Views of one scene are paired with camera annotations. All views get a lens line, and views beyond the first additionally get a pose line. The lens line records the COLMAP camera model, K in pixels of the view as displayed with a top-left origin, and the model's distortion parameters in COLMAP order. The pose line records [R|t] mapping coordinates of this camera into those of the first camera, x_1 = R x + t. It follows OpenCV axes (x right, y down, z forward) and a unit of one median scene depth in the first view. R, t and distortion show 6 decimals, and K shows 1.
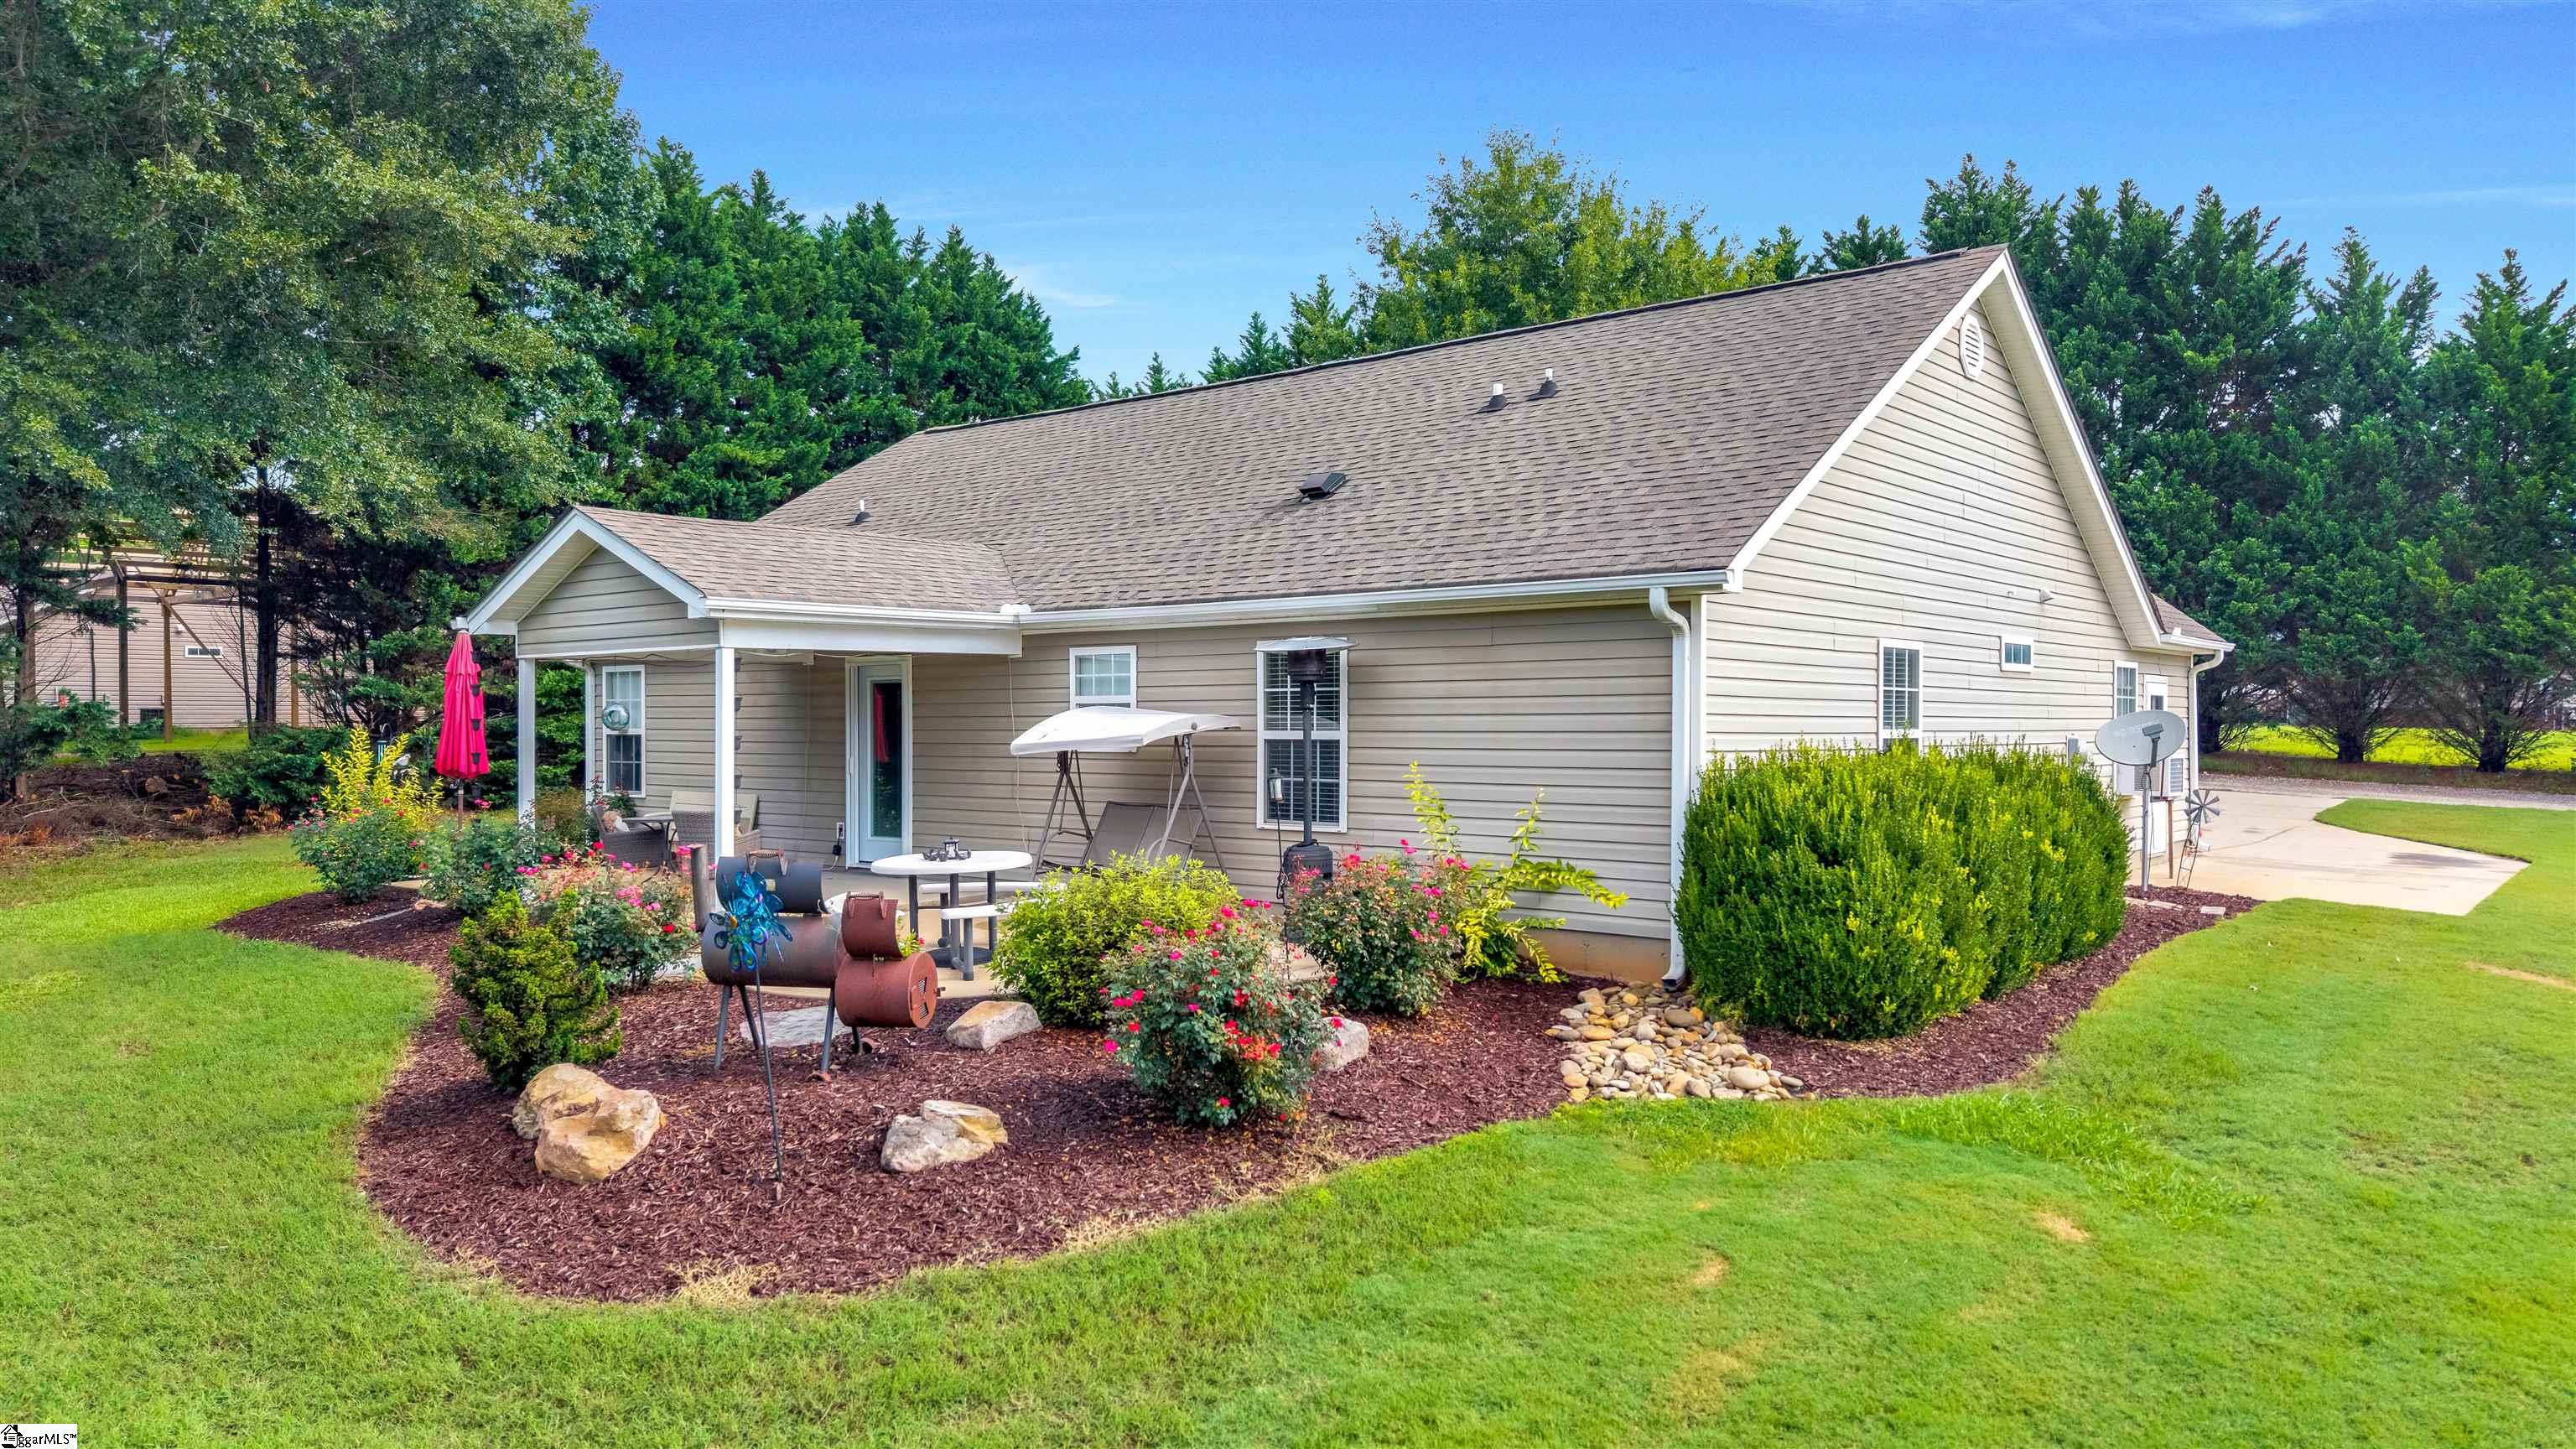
lens RADIAL K [[1713.9, 0, 1288.0], [0, 1713.9, 724.5], [0, 0, 1]] dist [-0.003086, -0.001813]
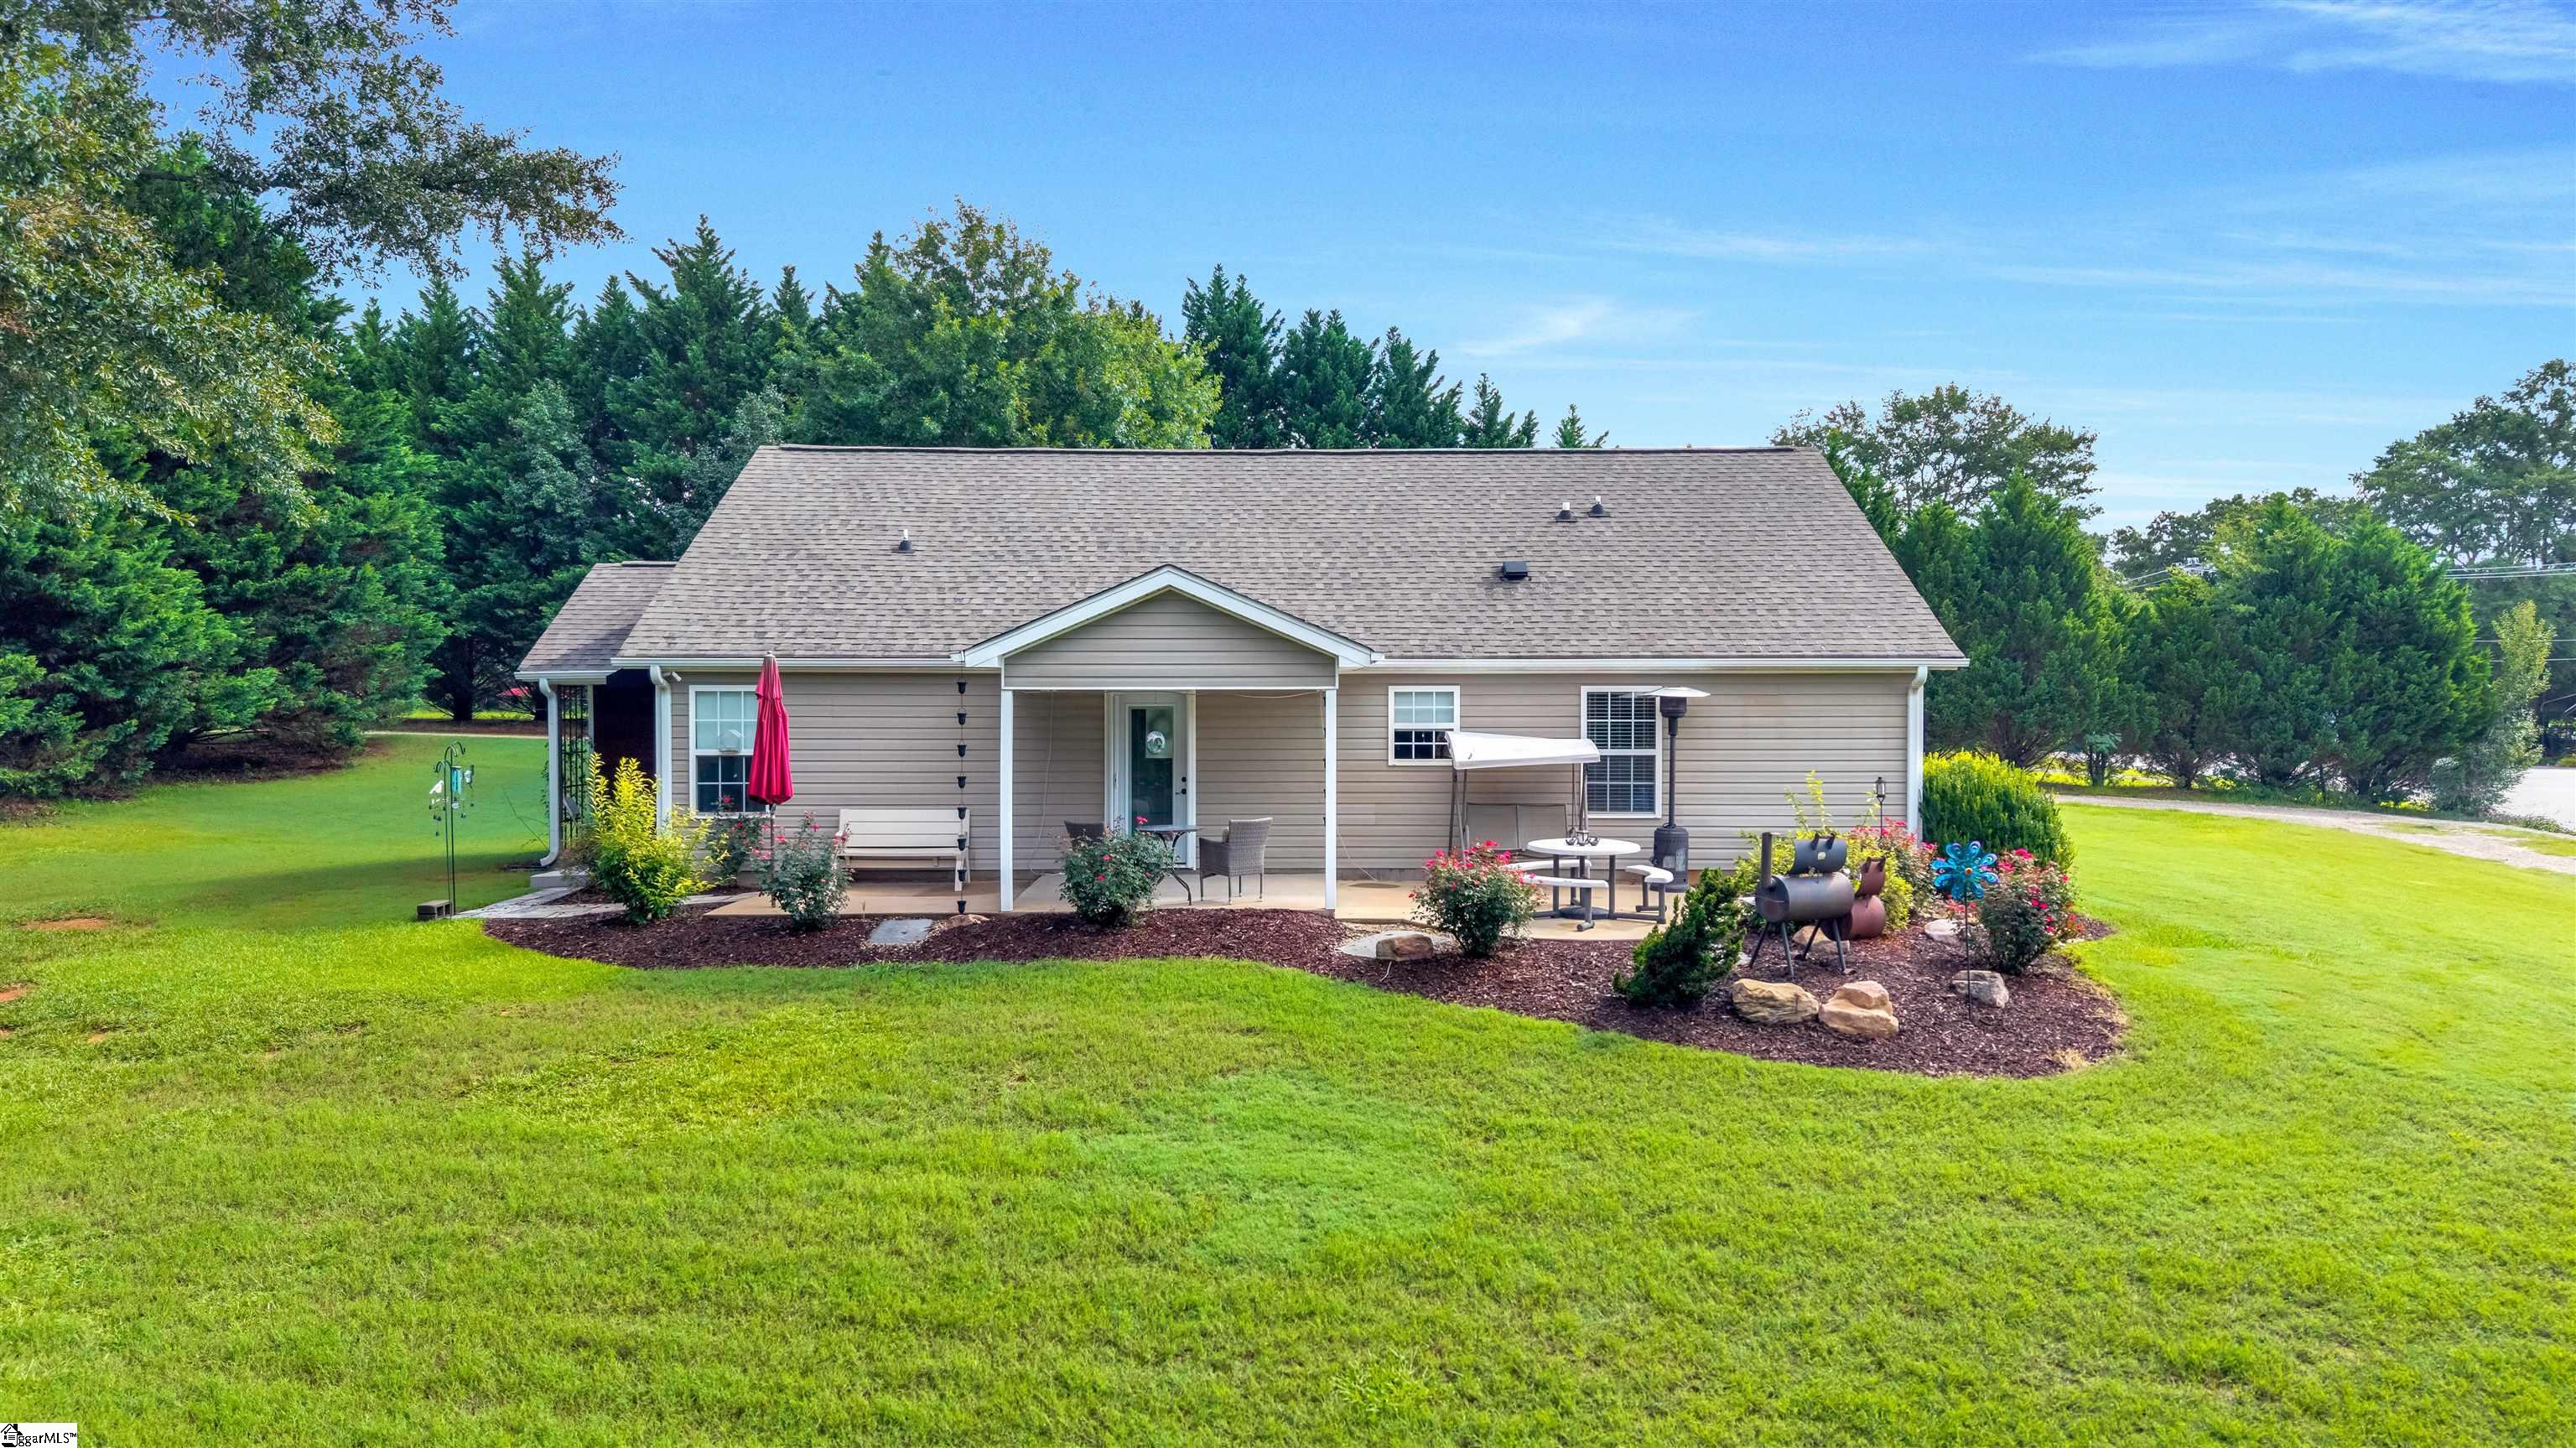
lens RADIAL K [[1713.8, 0, 1288.0], [0, 1713.8, 724.0], [0, 0, 1]] dist [-0.003086, -0.001813]
pose [[0.756709, -0.004703, 0.653735, -1.065039], [0.000386, 0.999977, 0.006747, -0.025311], [-0.653752, -0.004853, 0.756694, 0.074095]]
